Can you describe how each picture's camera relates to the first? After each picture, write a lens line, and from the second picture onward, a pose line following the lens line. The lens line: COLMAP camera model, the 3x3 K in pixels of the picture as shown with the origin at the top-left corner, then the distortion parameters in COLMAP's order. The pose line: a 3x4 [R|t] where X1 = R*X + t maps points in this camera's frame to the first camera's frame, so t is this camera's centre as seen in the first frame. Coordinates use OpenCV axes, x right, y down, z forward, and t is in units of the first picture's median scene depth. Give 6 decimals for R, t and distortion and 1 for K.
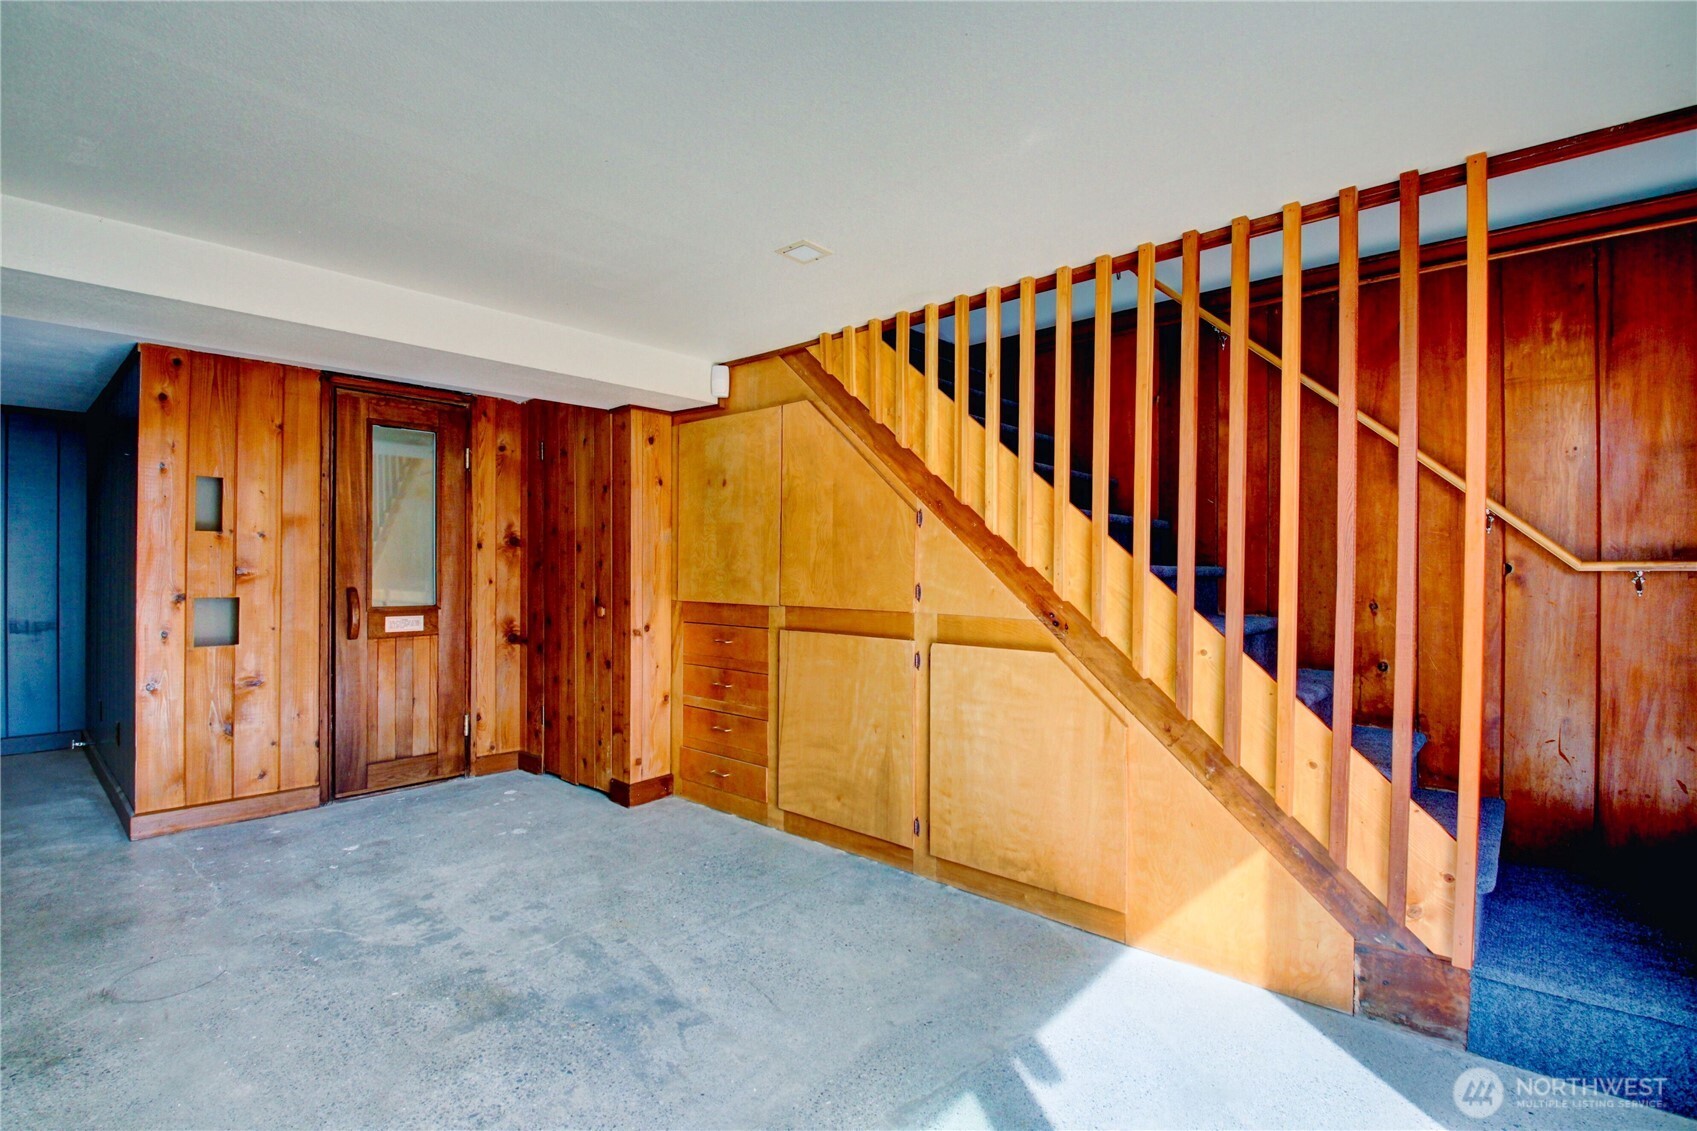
lens RADIAL K [[794.8, 0, 838.8], [0, 794.8, 569.3], [0, 0, 1]] dist [0.015221, -0.027346]
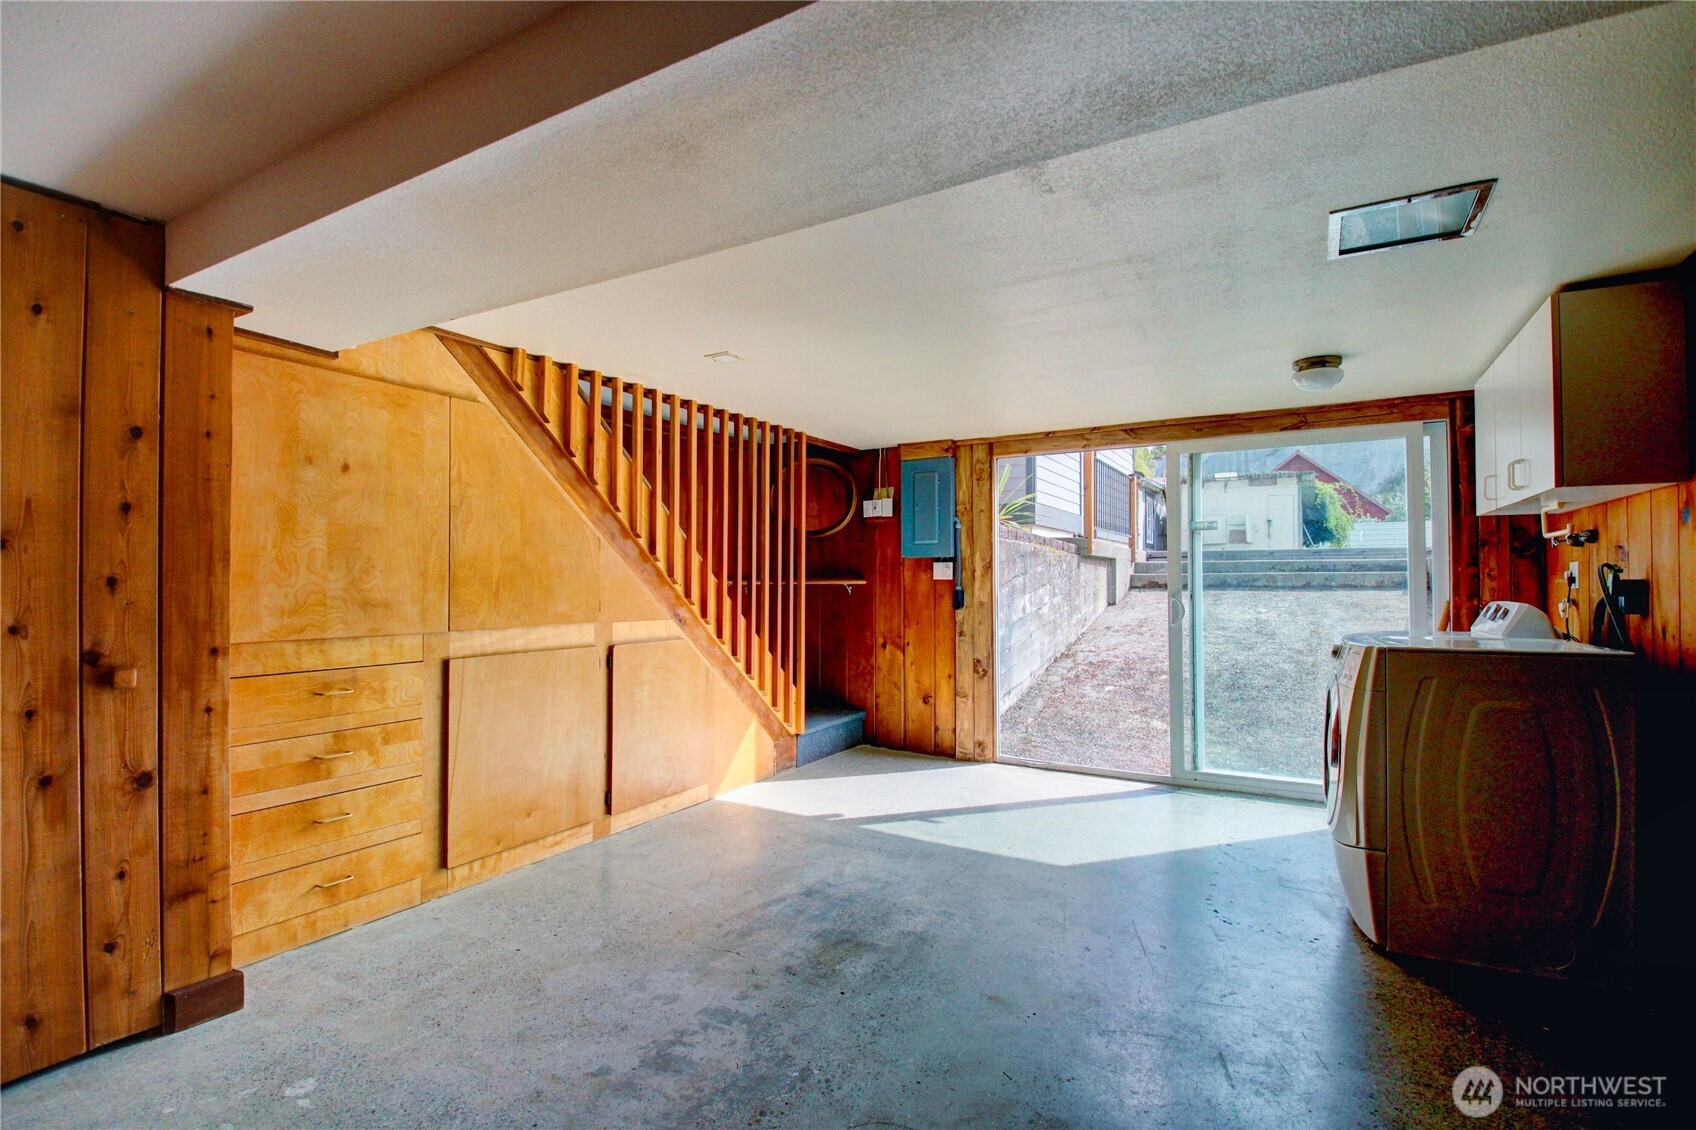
lens RADIAL K [[794.4, 0, 838.3], [0, 794.4, 568.8], [0, 0, 1]] dist [0.015221, -0.027346]
pose [[-0.204593, 0.015147, 0.978730, -1.000951], [0.003704, 0.999885, -0.014700, -0.006377], [-0.978840, 0.000618, -0.204626, 0.765657]]
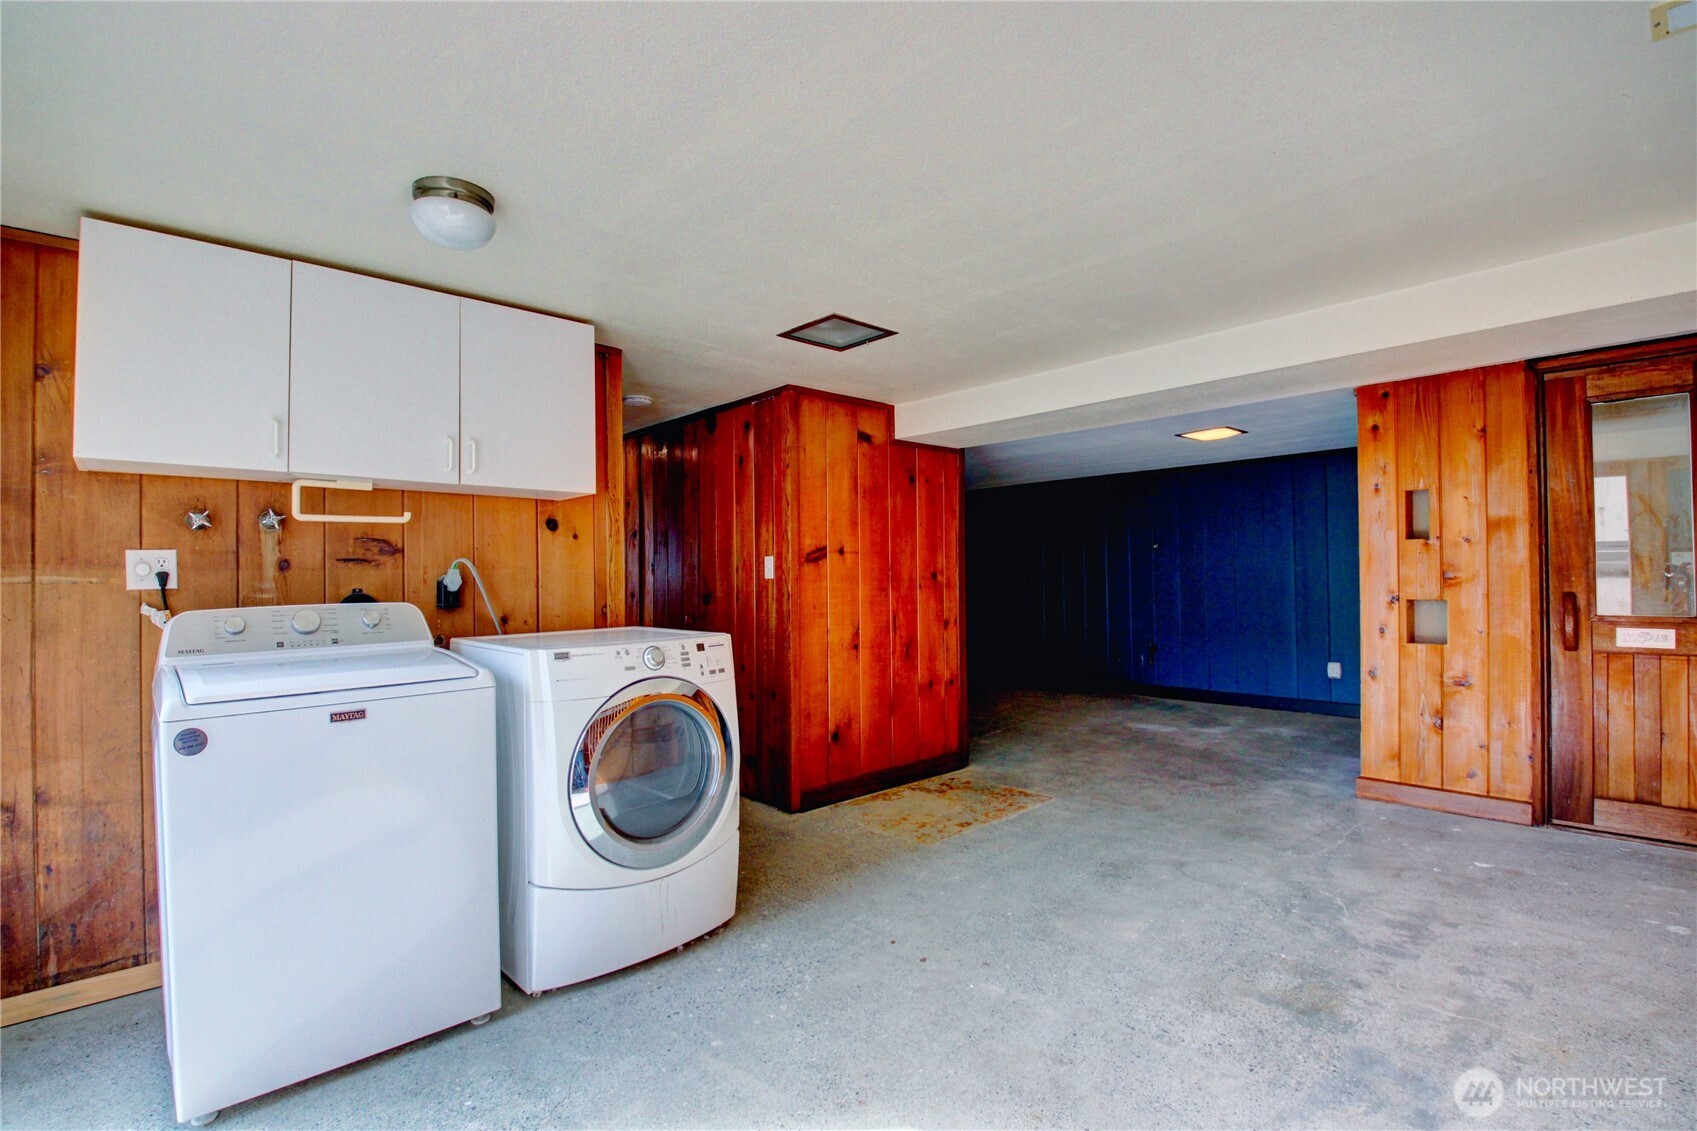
lens RADIAL K [[794.8, 0, 838.8], [0, 794.8, 569.3], [0, 0, 1]] dist [0.015221, -0.027346]
pose [[-0.096343, -0.011577, -0.995281, 0.389552], [0.010363, 0.999867, -0.012633, -0.000382], [0.995294, -0.011531, -0.096210, 0.309500]]
